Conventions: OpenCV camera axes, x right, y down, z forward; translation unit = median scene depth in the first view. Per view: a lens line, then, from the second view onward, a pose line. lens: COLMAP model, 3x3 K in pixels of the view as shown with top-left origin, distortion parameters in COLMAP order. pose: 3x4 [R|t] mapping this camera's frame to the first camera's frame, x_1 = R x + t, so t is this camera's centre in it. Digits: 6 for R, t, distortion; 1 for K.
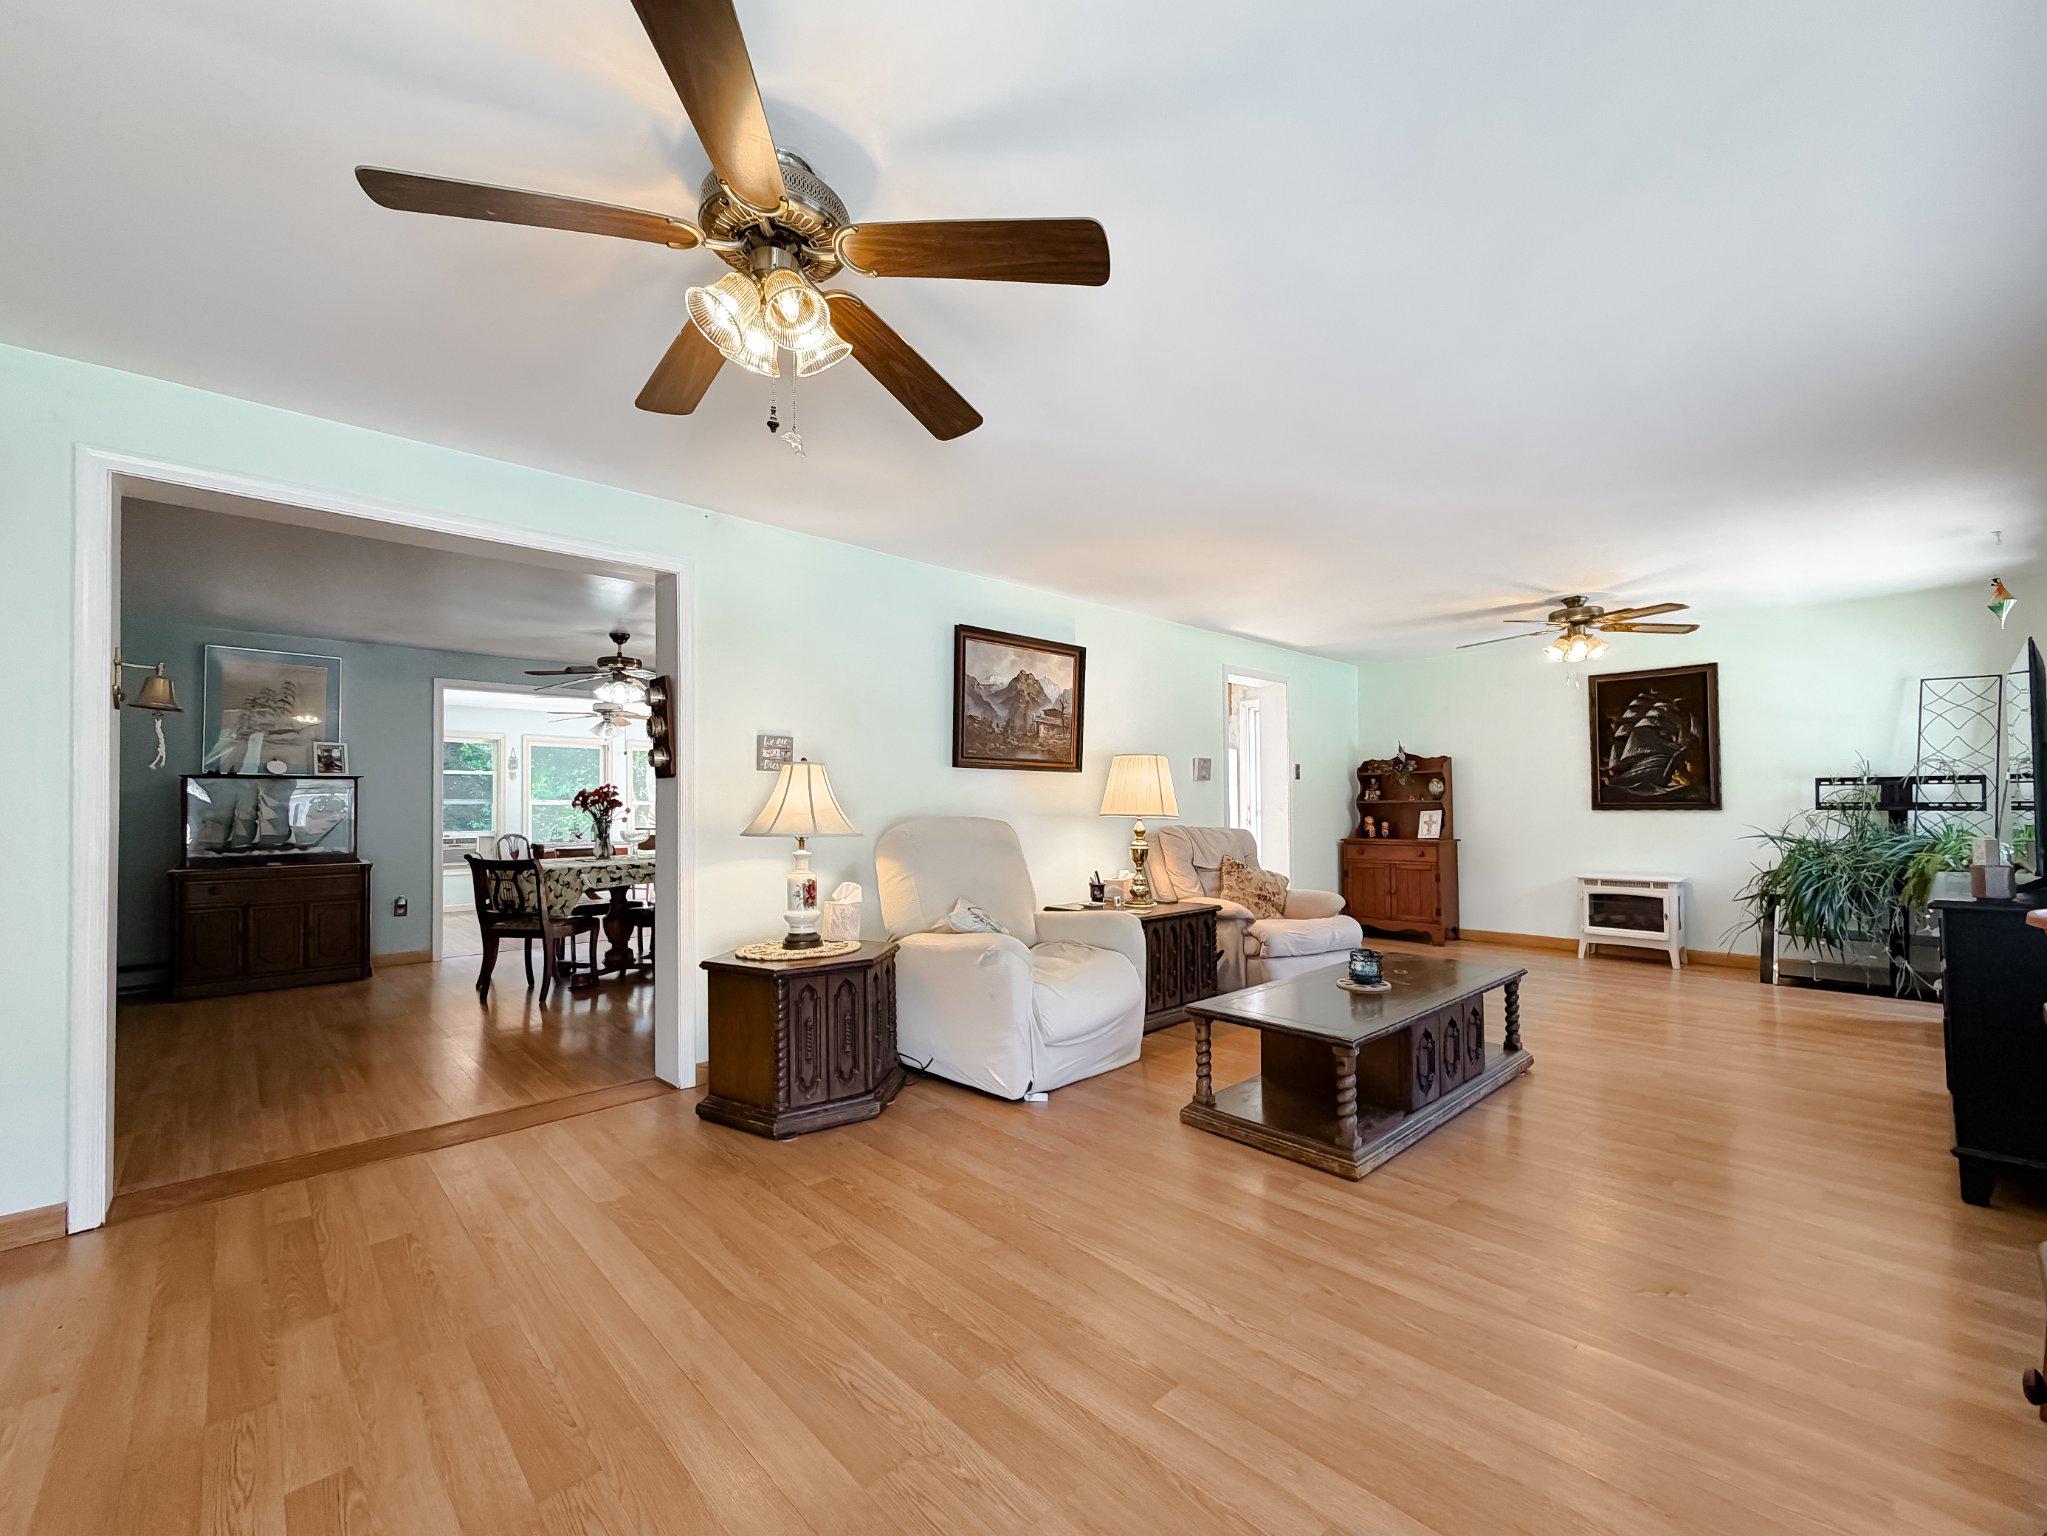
lens RADIAL K [[839.4, 0, 1001.6], [0, 839.4, 780.6], [0, 0, 1]] dist [0.000423, 0.000285]
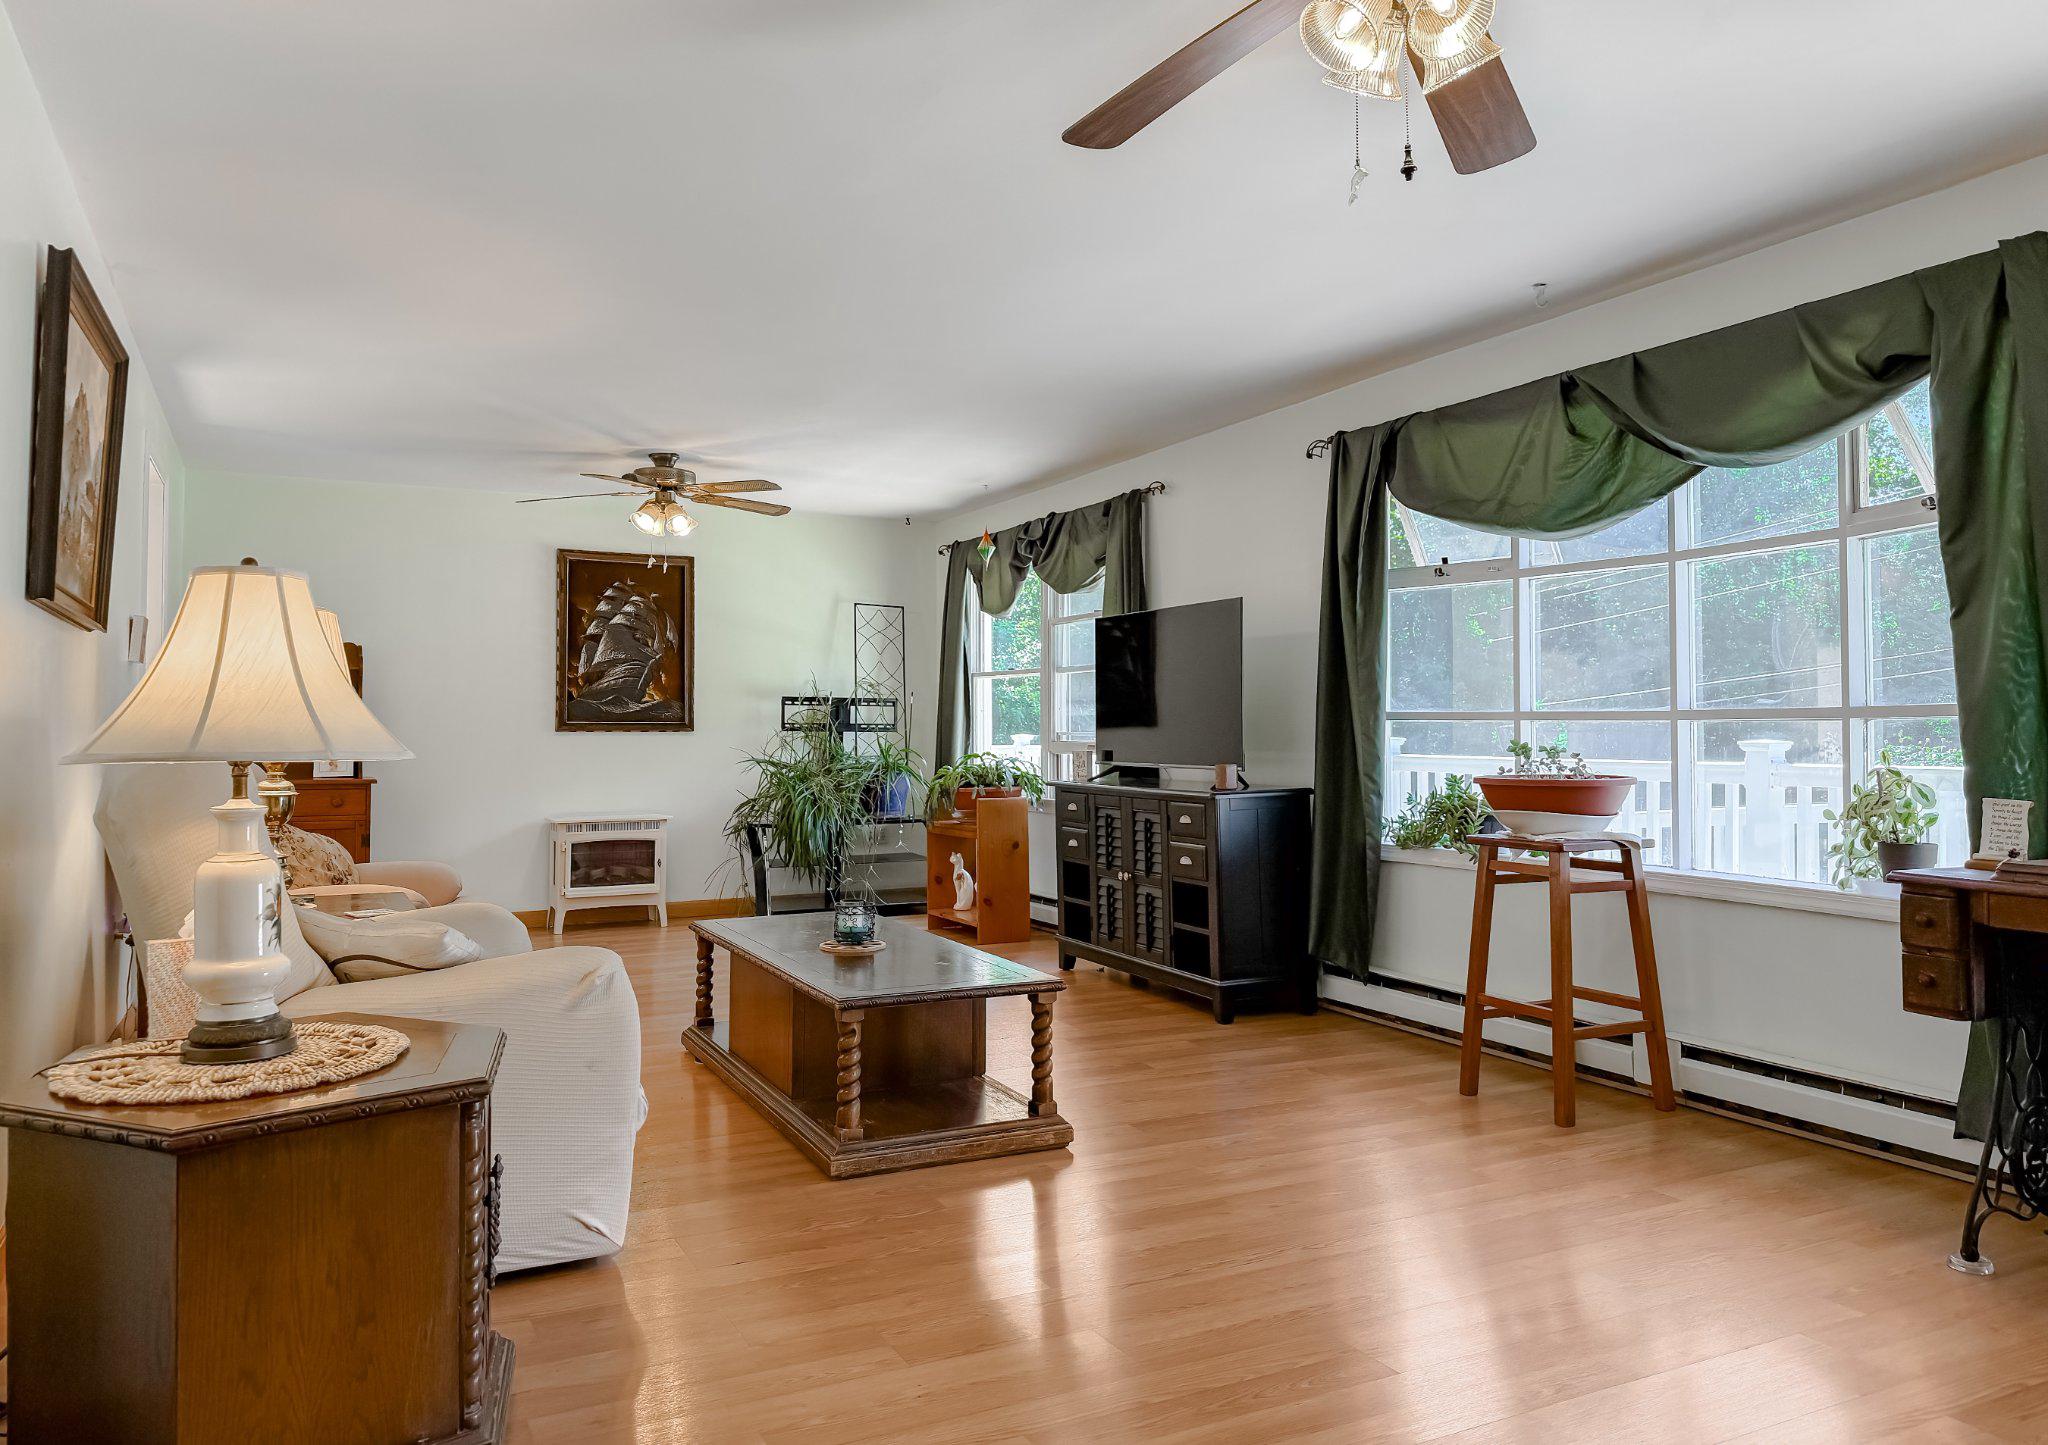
lens RADIAL K [[1444.8, 0, 1025.5], [0, 1444.8, 643.2], [0, 0, 1]] dist [0.044316, -0.001457]
pose [[0.280055, 0.067056, 0.957639, -0.549439], [-0.033507, 0.997632, -0.060057, 0.028110], [-0.959399, -0.015269, 0.281638, 0.329575]]
